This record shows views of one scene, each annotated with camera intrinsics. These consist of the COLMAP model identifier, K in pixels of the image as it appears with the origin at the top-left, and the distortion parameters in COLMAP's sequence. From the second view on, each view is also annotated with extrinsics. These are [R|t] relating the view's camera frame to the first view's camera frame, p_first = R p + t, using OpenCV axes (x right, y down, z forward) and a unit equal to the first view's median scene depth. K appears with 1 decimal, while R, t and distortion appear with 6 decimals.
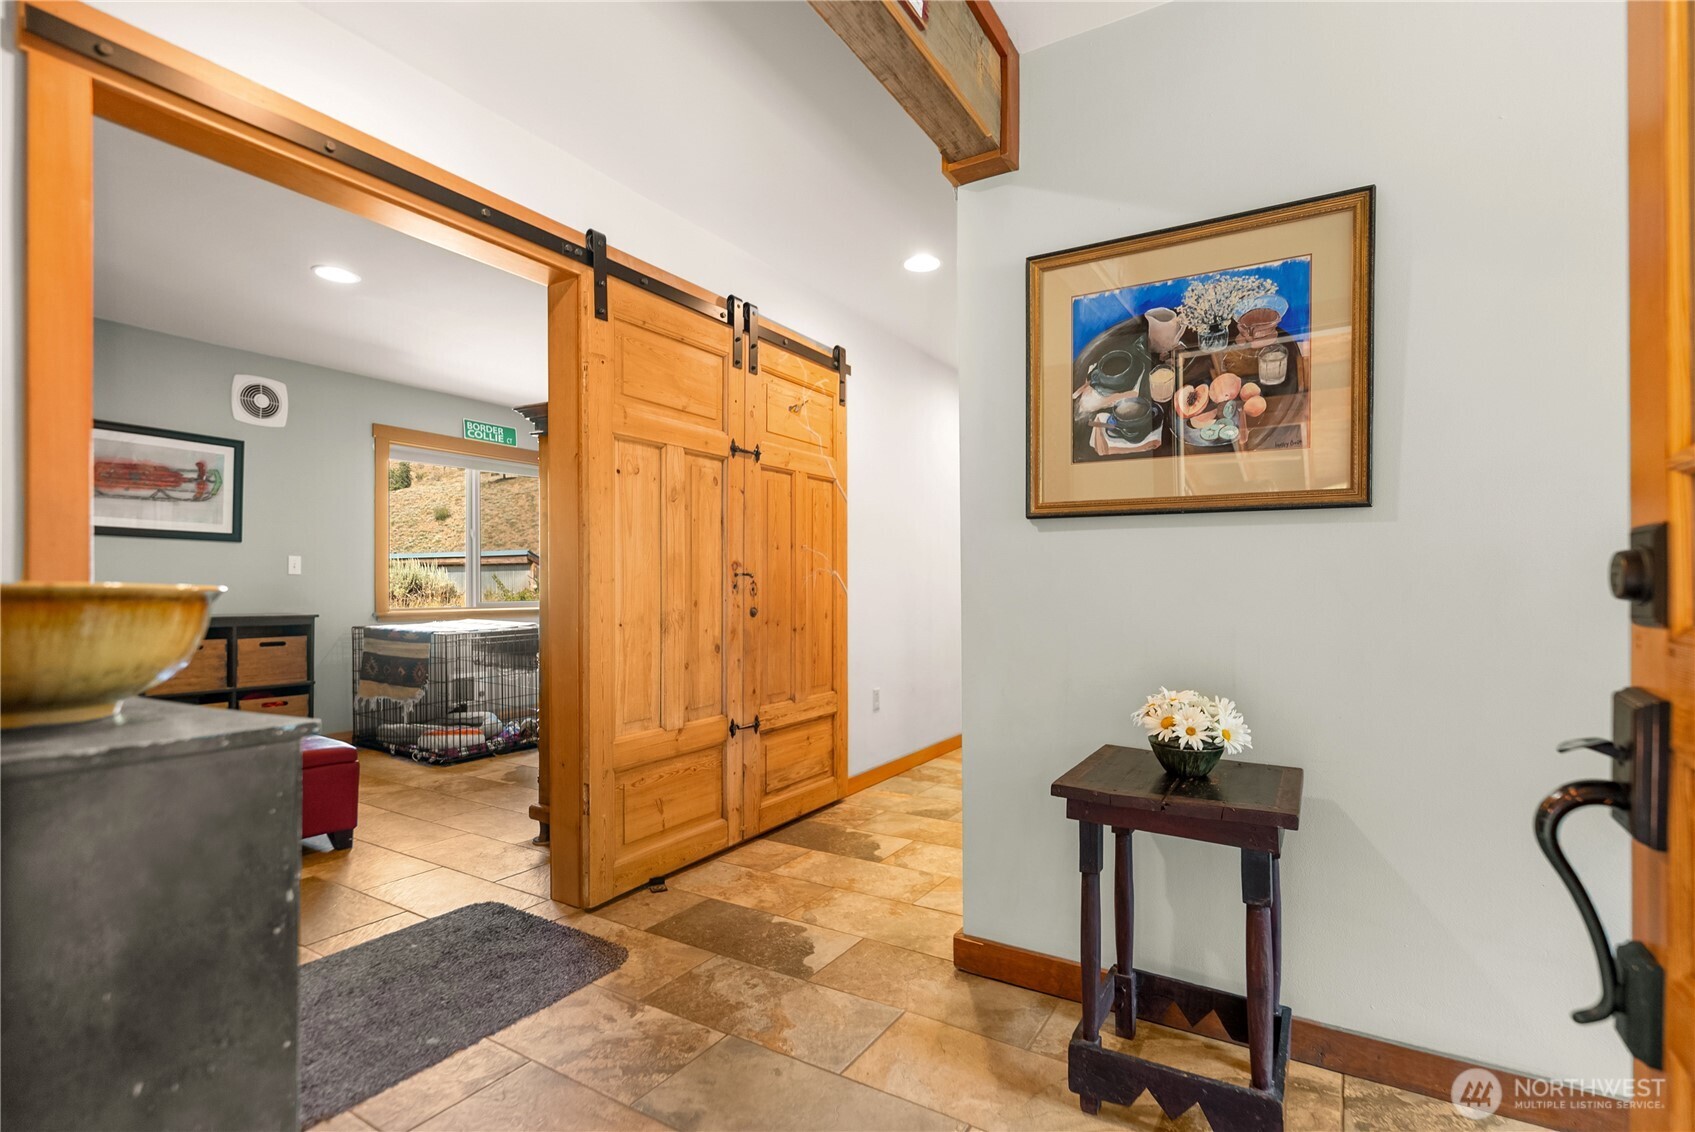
lens RADIAL K [[805.4, 0, 850.9], [0, 805.4, 581.5], [0, 0, 1]] dist [0.004033, 0.000234]
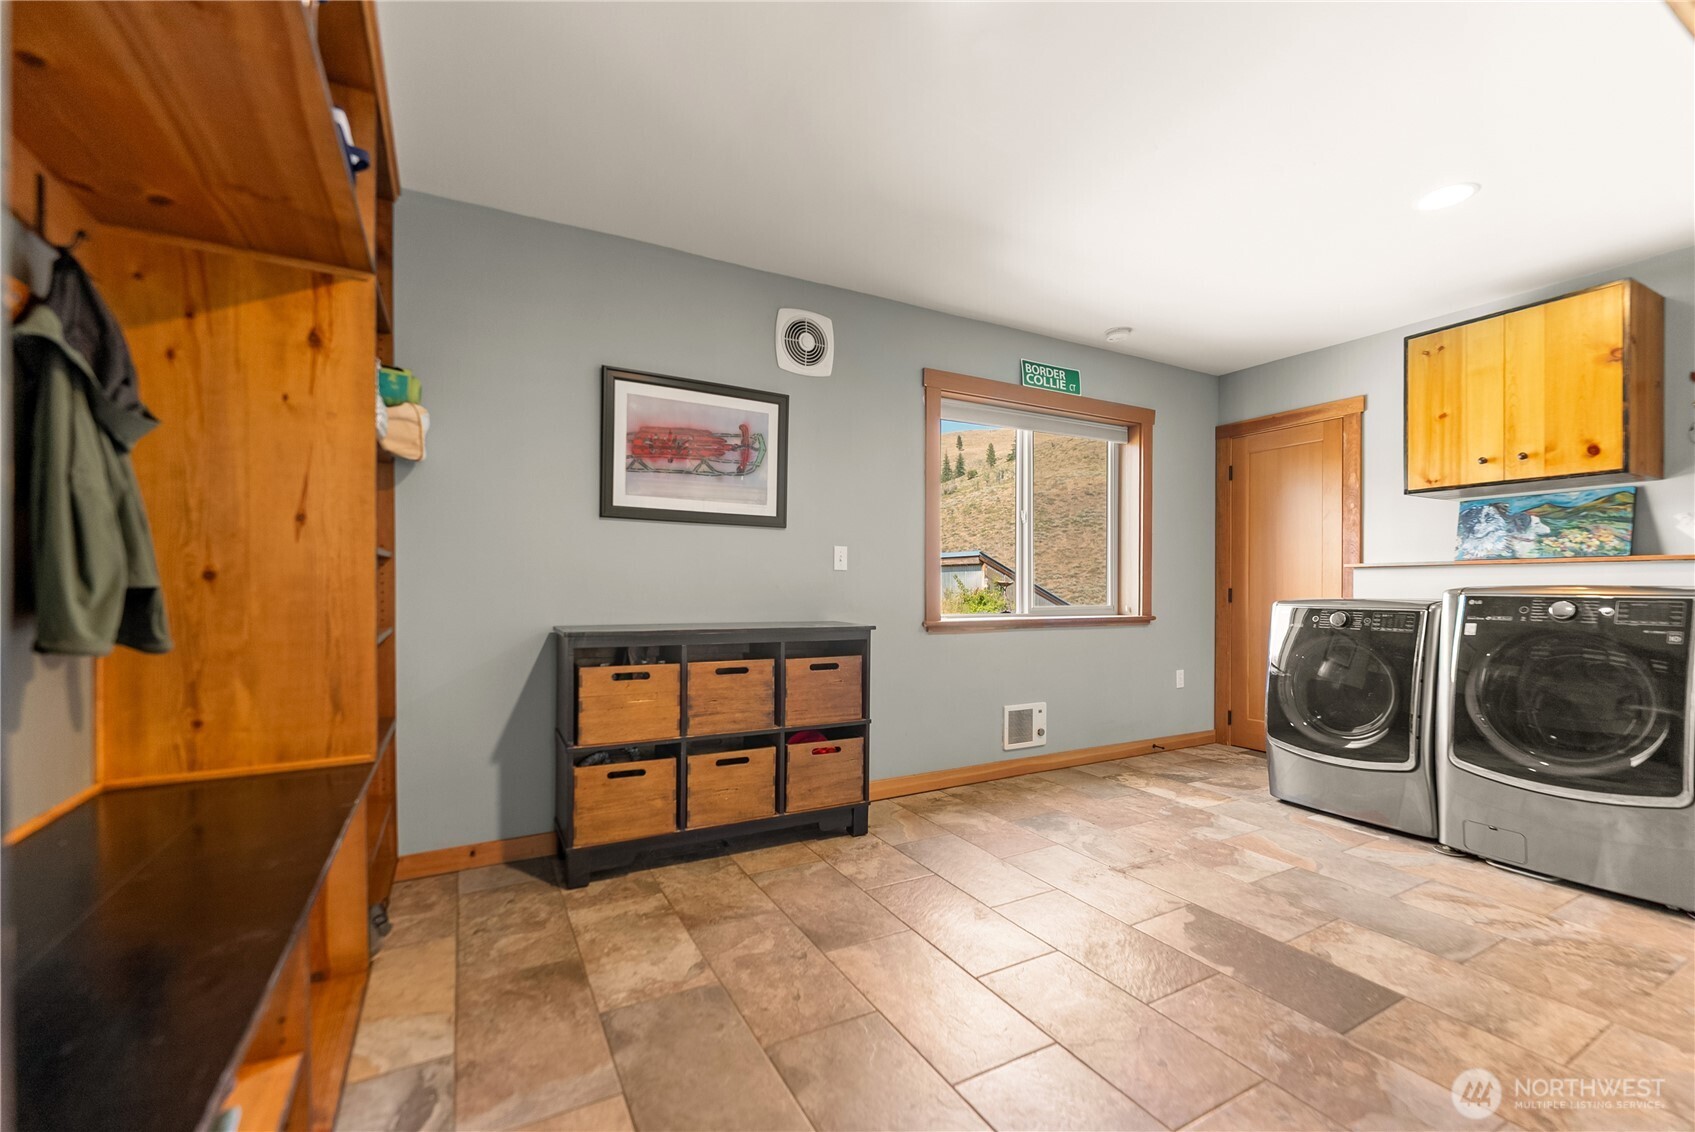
lens RADIAL K [[704.0, 0, 846.8], [0, 704.0, 577.5], [0, 0, 1]] dist [-0.000112, -0.000006]
pose [[0.867811, -0.006047, -0.496857, -0.378746], [0.003462, 0.999975, -0.006123, 0.002049], [0.496882, 0.003594, 0.867811, 0.455907]]
